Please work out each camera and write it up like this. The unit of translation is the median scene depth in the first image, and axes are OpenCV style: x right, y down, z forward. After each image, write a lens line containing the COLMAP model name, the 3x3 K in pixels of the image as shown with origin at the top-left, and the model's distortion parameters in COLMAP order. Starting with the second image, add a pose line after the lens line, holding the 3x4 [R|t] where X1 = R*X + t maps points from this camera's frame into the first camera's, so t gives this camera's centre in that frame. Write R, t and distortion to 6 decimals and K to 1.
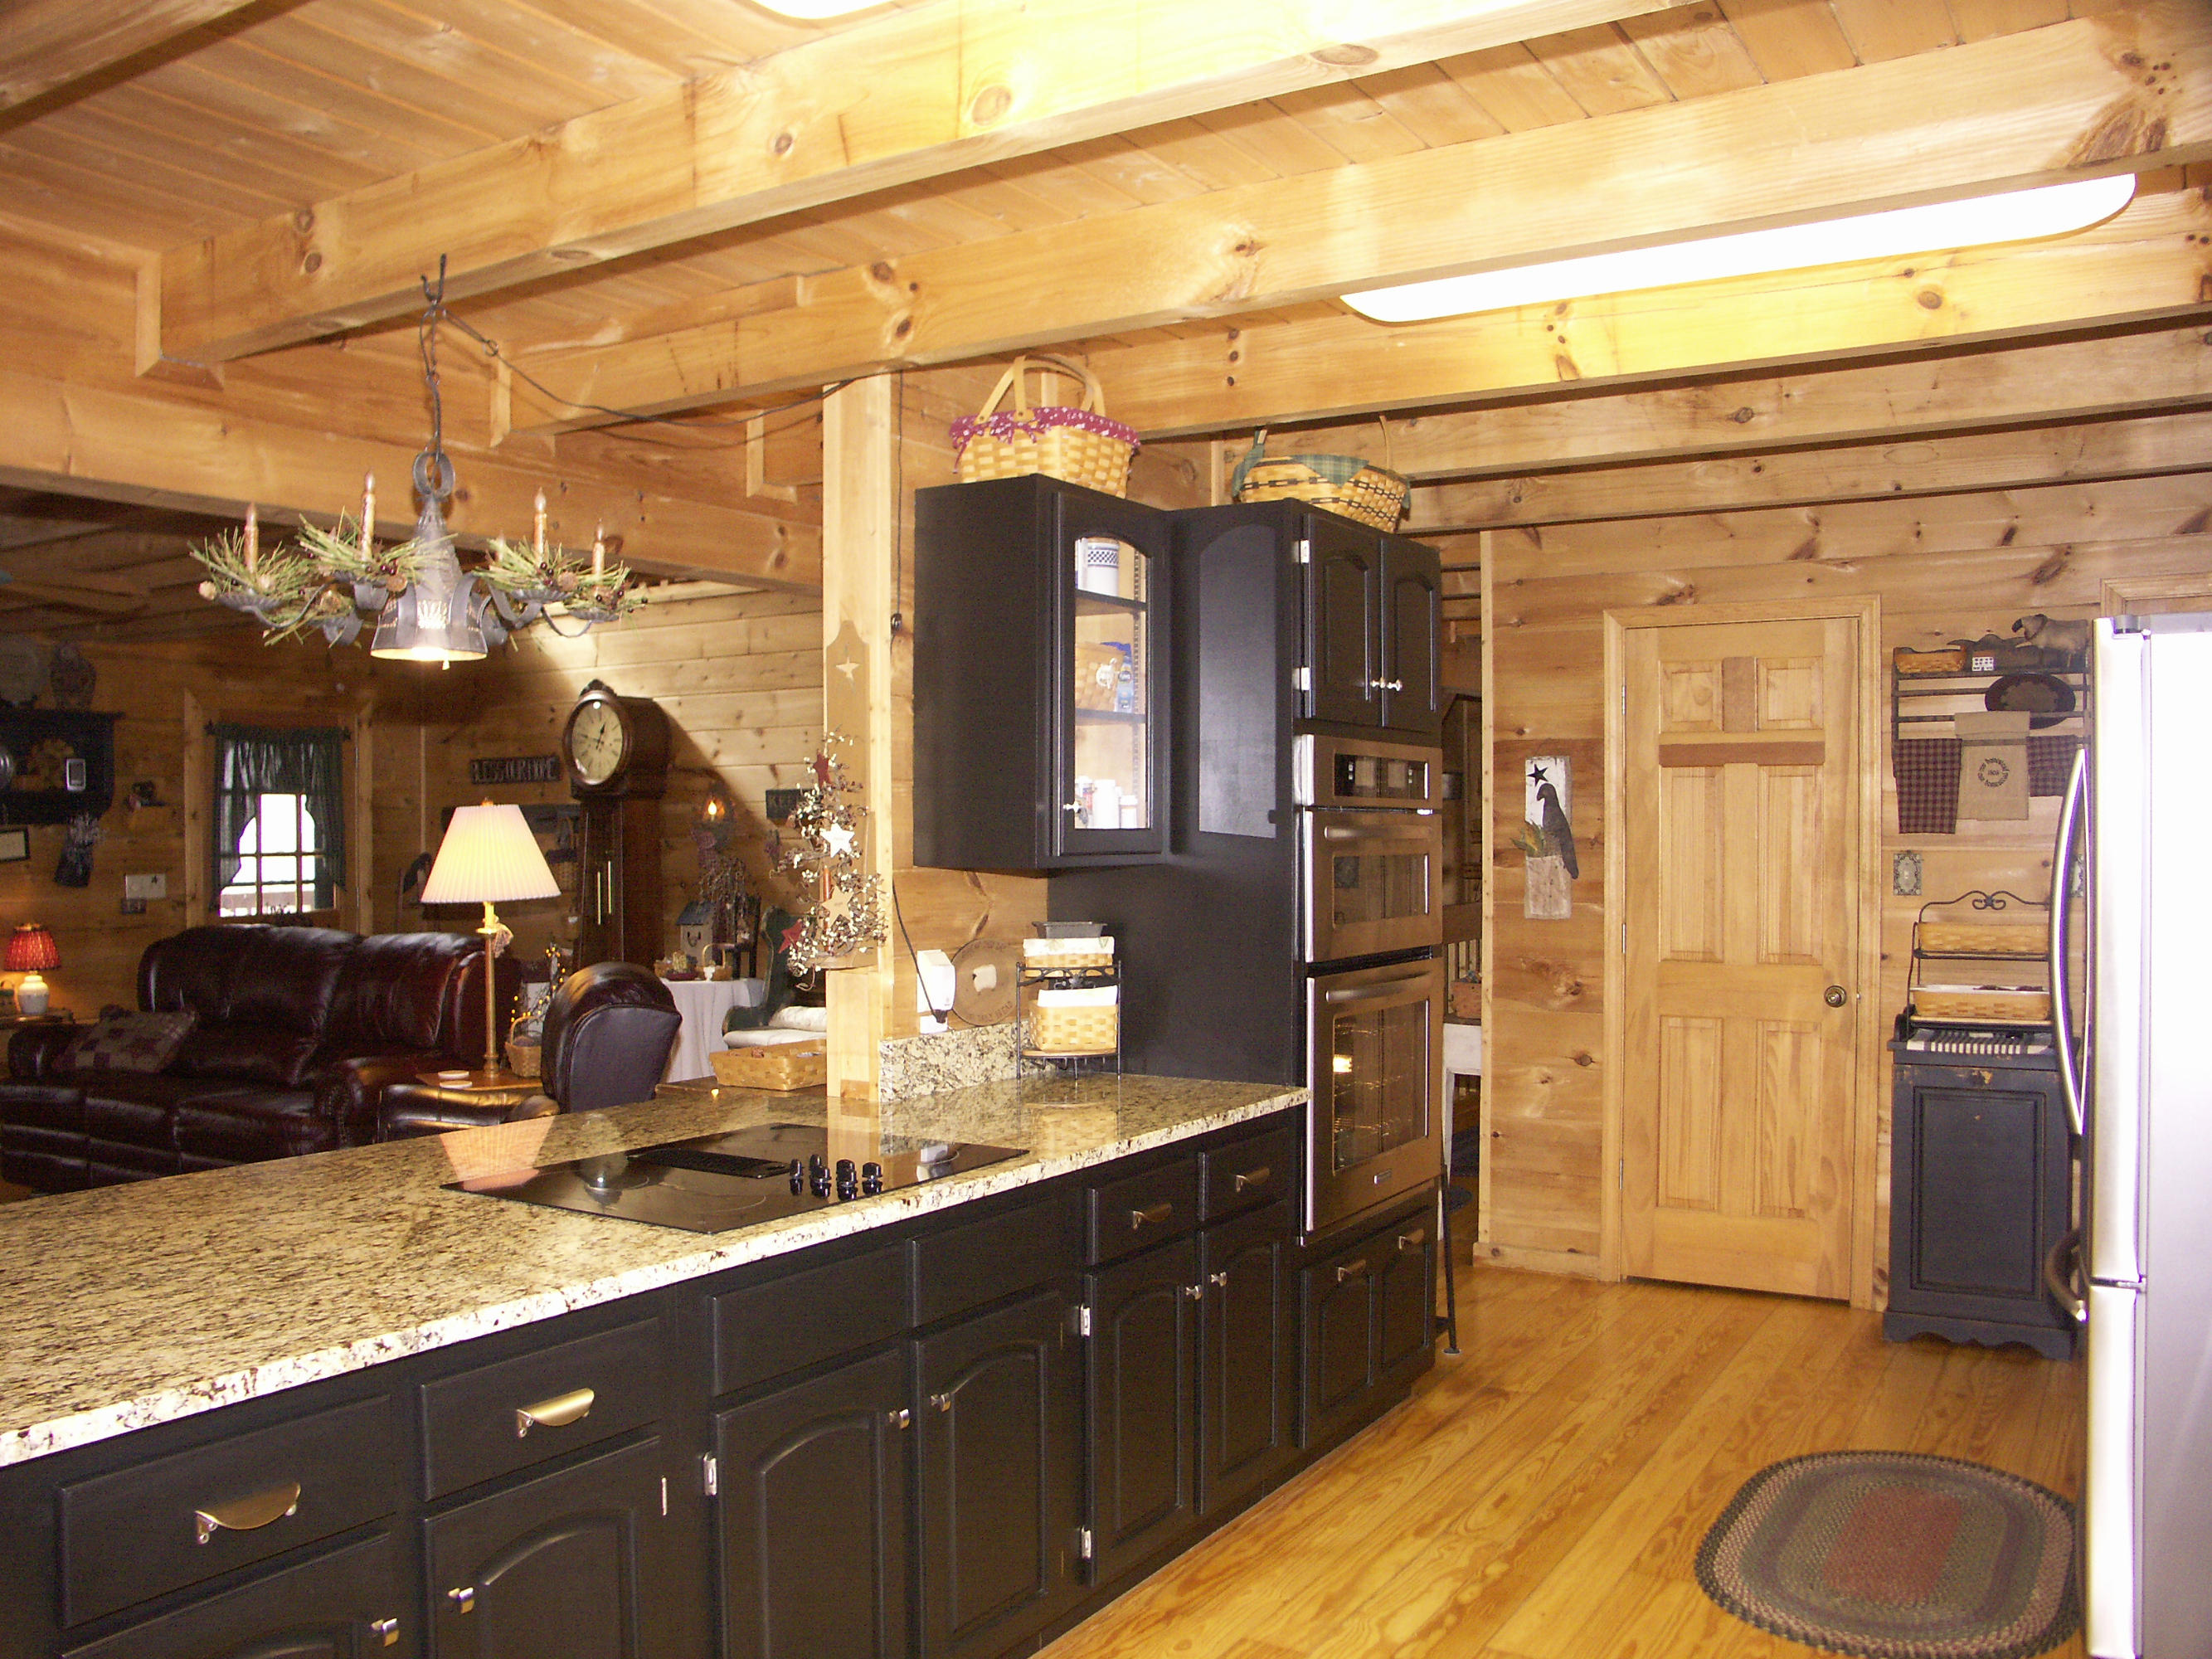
lens RADIAL K [[1824.5, 0, 1102.2], [0, 1824.5, 832.4], [0, 0, 1]] dist [-0.121988, 0.037831]
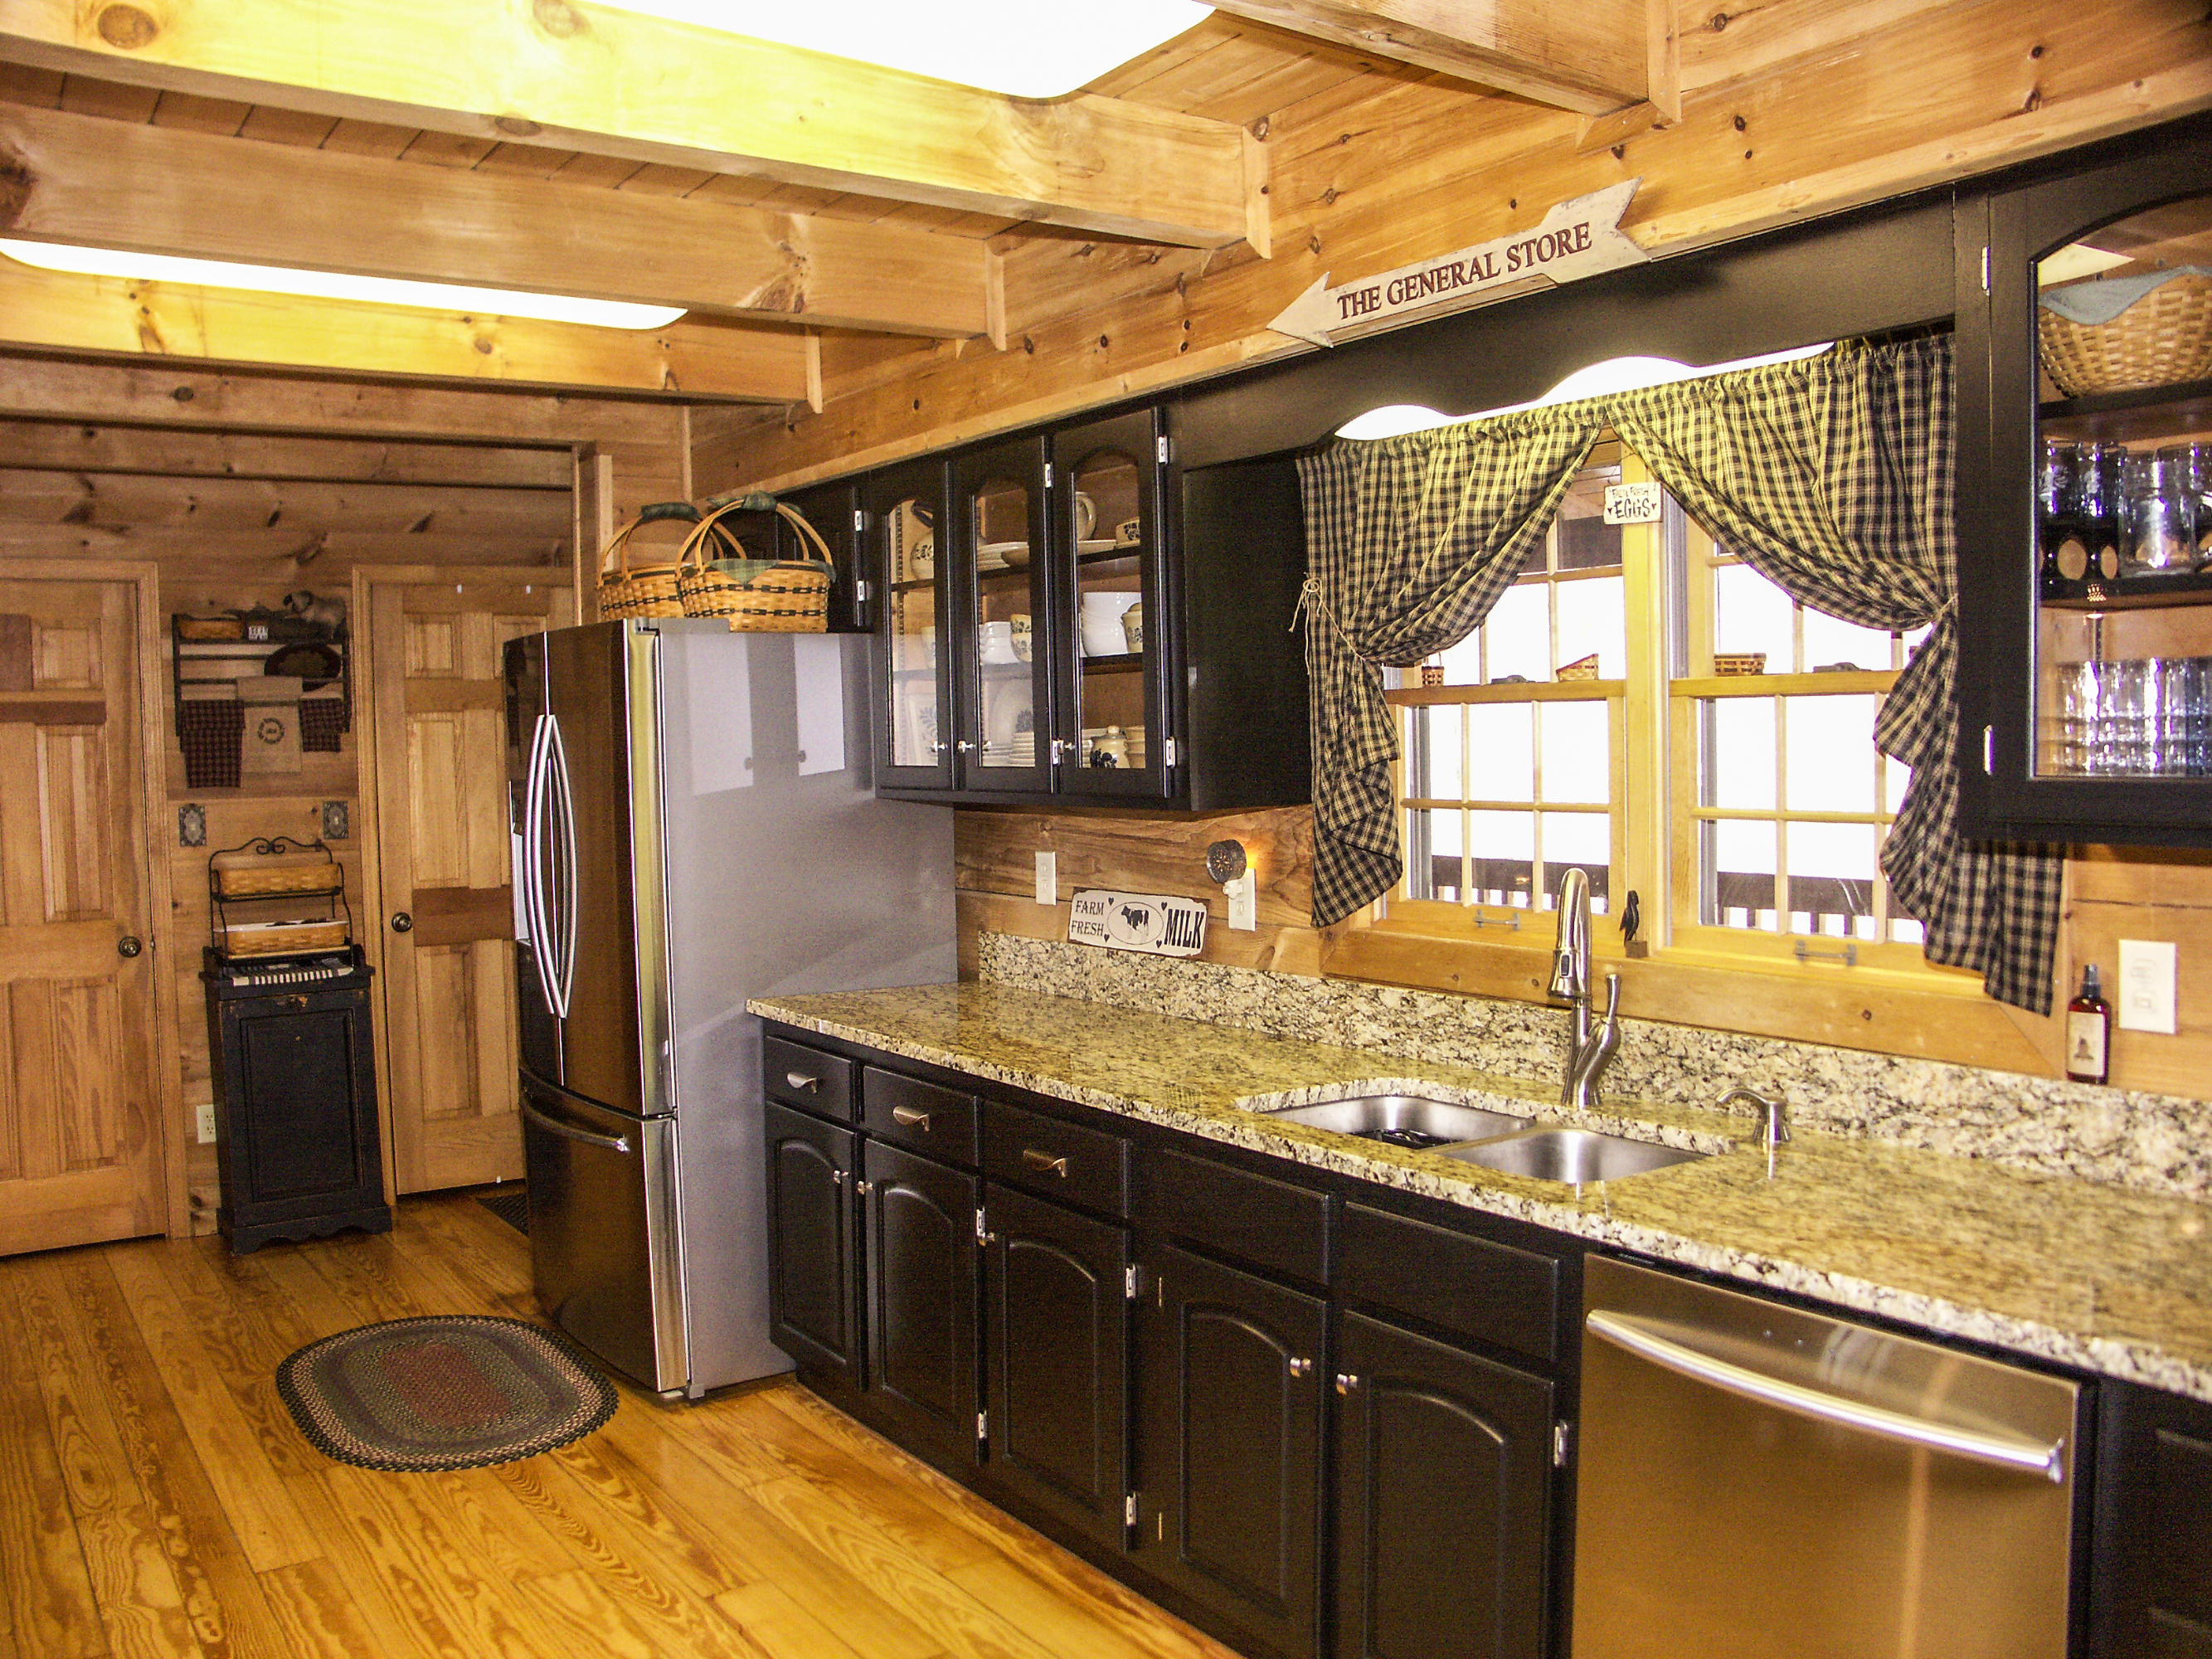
lens RADIAL K [[1824.5, 0, 1105.5], [0, 1824.5, 827.7], [0, 0, 1]] dist [-0.121988, 0.037831]
pose [[0.381653, -0.047937, 0.923062, -0.332345], [0.022526, 0.998840, 0.042559, -0.008837], [-0.924031, 0.004550, 0.382291, 0.087582]]
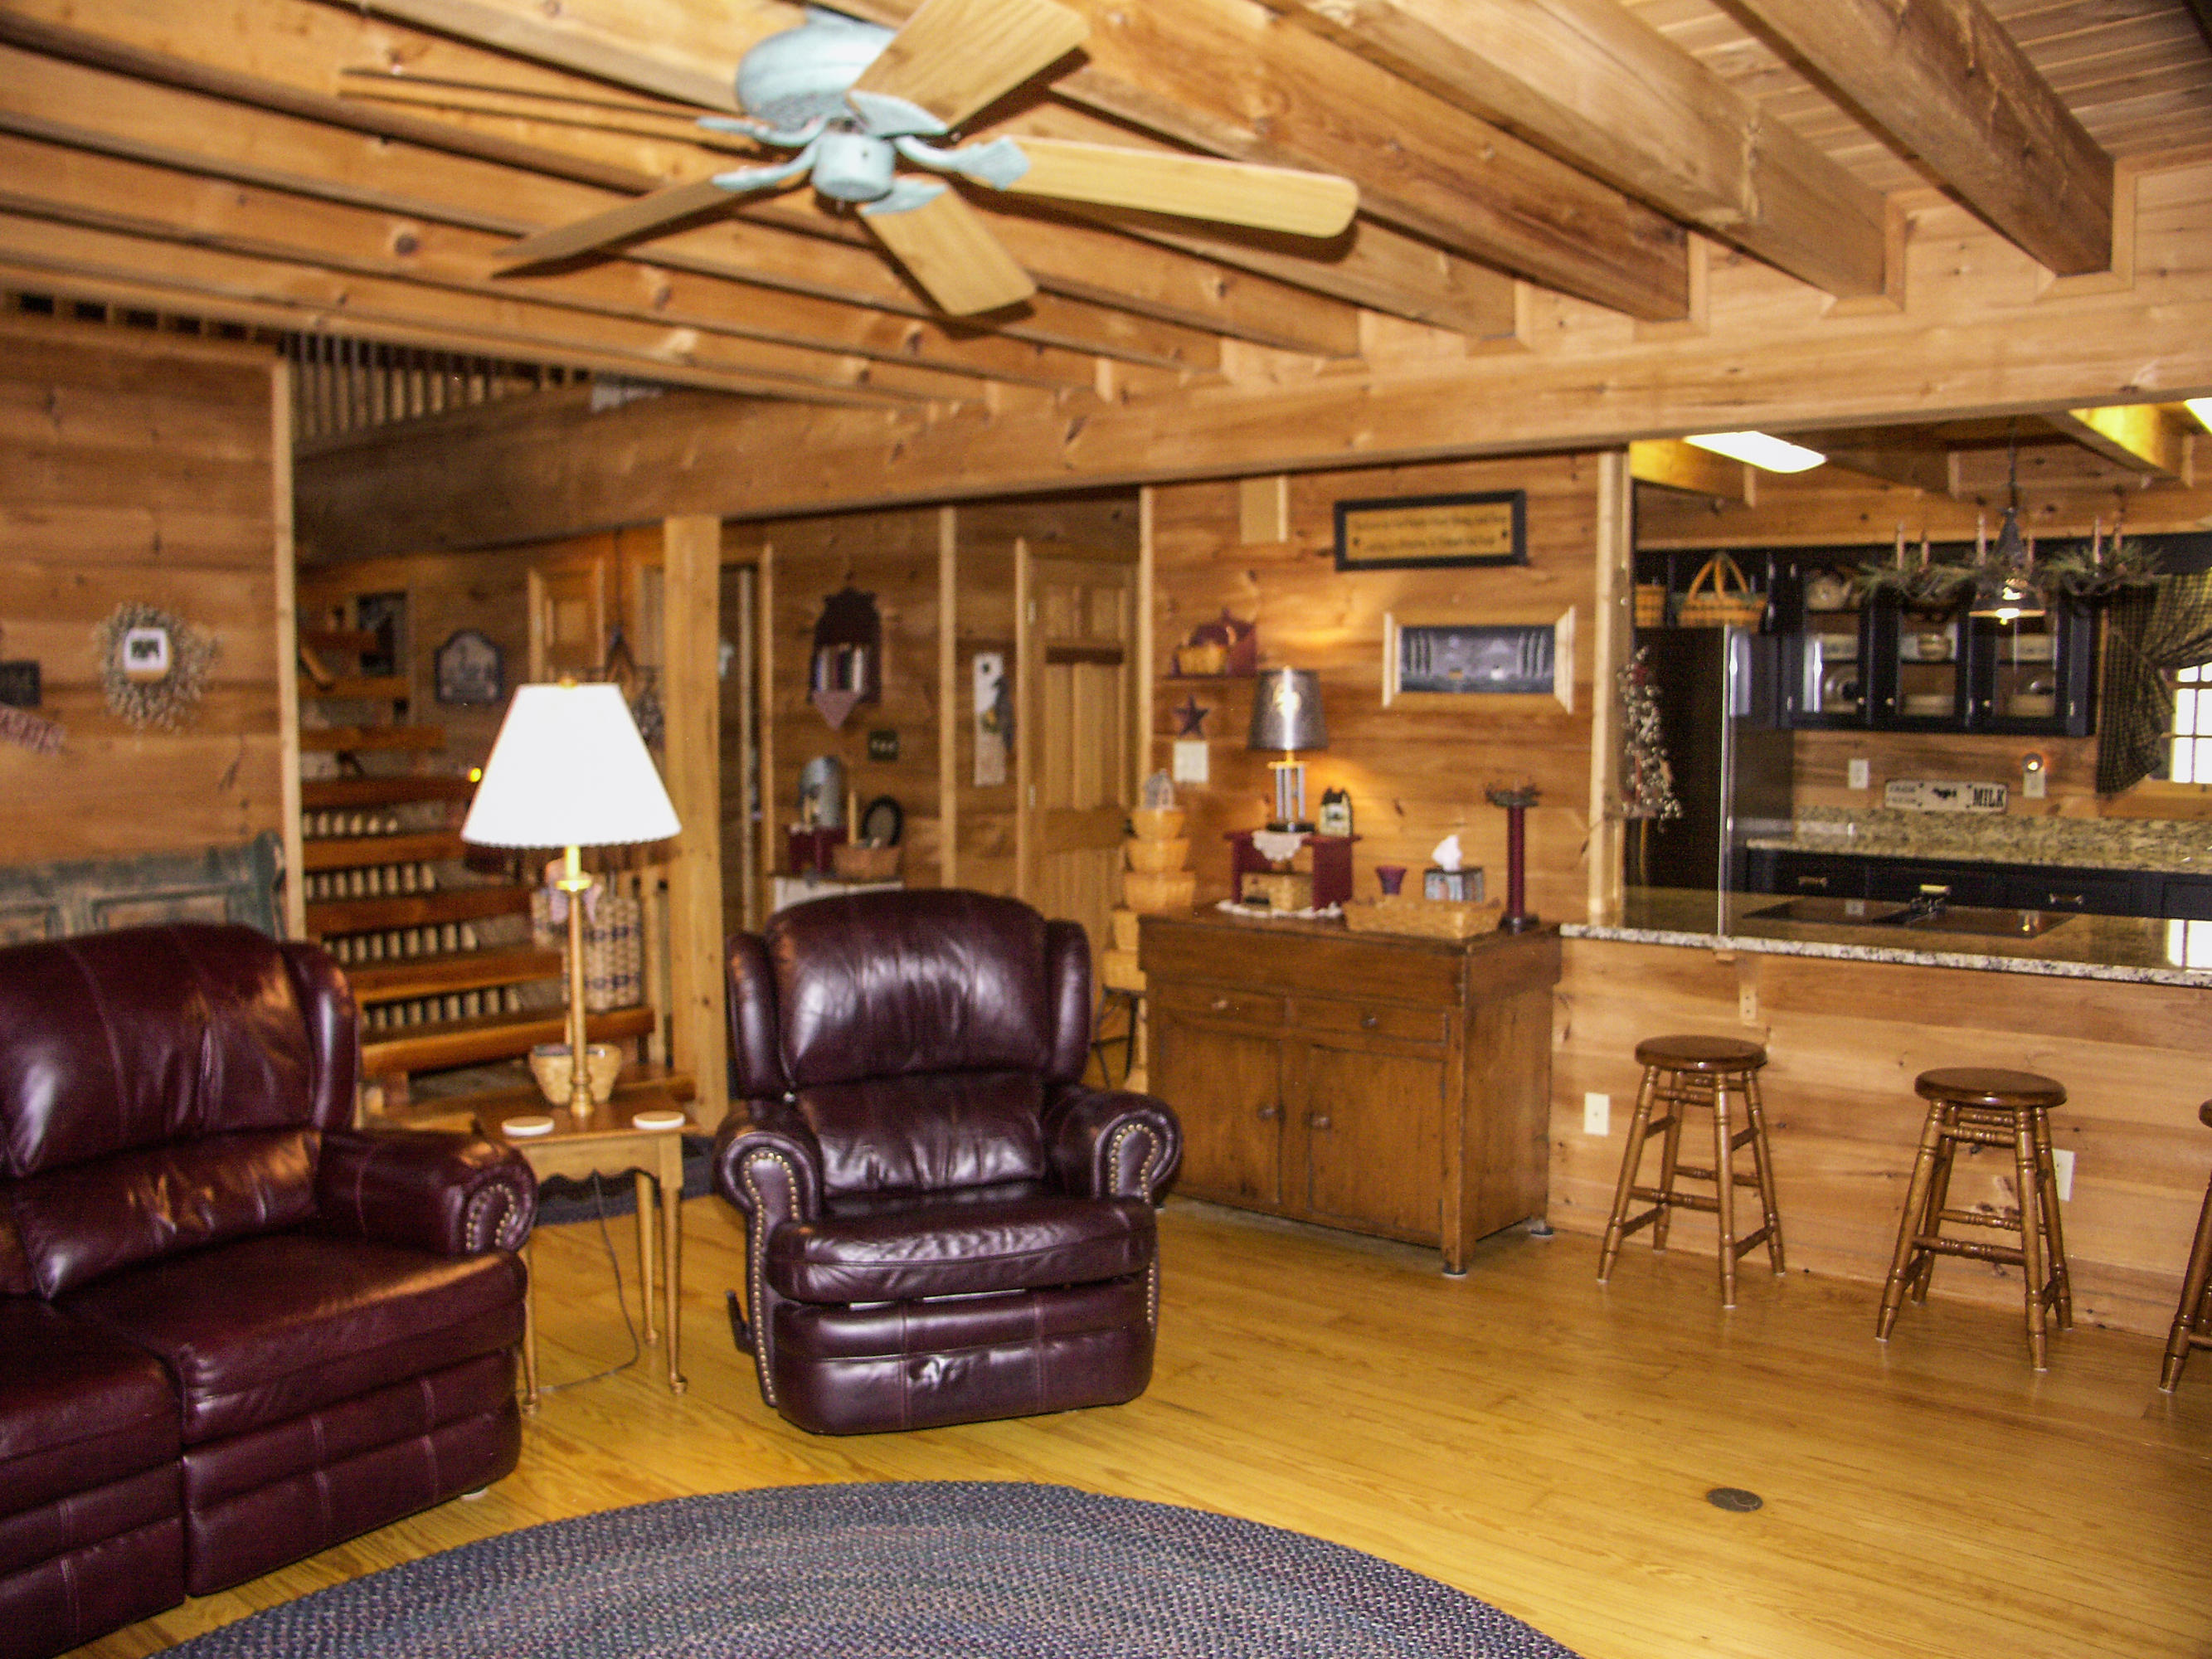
lens RADIAL K [[1824.5, 0, 1099.0], [0, 1824.5, 831.7], [0, 0, 1]] dist [-0.121988, 0.037831]
pose [[0.114808, -0.071461, 0.990814, -1.115242], [0.000595, 0.997414, 0.071868, -0.010366], [-0.993388, -0.007662, 0.114553, 0.885801]]
